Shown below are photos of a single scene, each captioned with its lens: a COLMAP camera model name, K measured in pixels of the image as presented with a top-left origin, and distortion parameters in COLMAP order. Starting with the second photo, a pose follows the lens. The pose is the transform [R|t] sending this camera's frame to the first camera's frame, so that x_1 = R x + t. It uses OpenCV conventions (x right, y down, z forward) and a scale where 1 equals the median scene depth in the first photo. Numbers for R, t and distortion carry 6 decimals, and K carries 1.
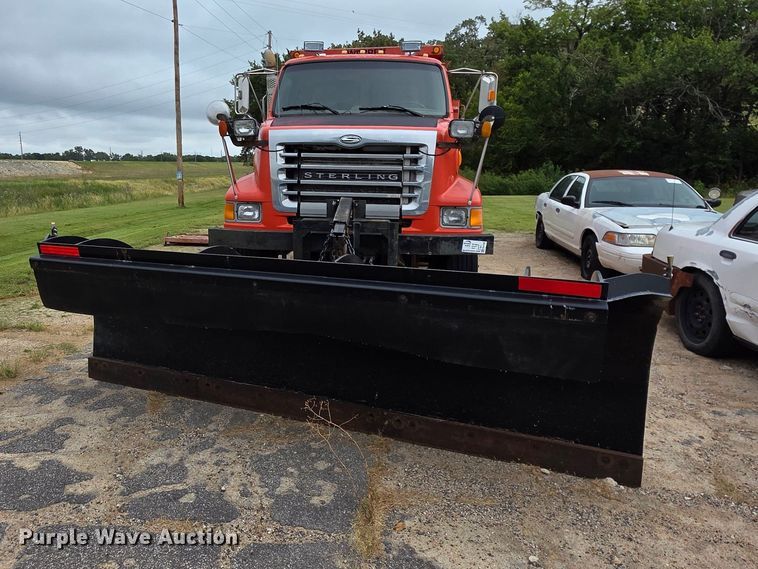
lens RADIAL K [[557.4, 0, 315.9], [0, 557.4, 262.7], [0, 0, 1]] dist [0.006087, -0.000330]
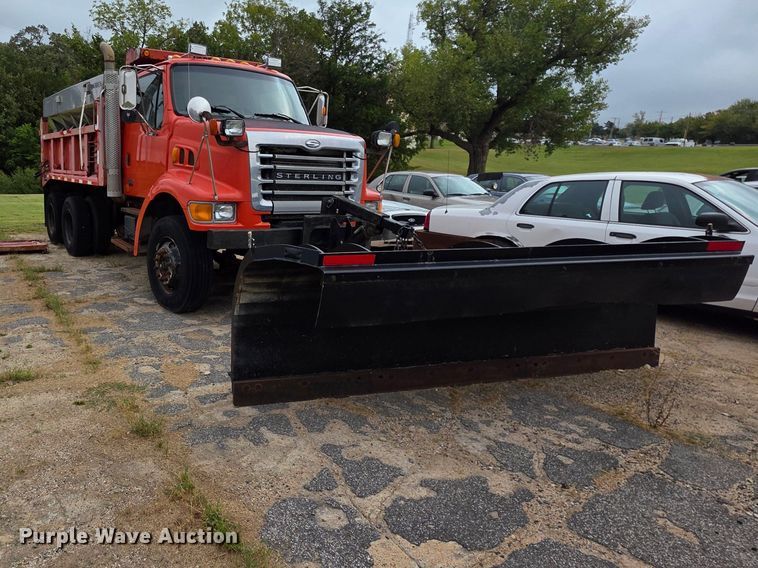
lens RADIAL K [[508.9, 0, 212.0], [0, 508.9, 256.2], [0, 0, 1]] dist [0.004174, -0.001975]
pose [[0.798768, -0.092046, 0.594557, -0.721918], [0.088466, 0.995455, 0.035261, -0.049438], [-0.595100, 0.024433, 0.803280, 0.300911]]
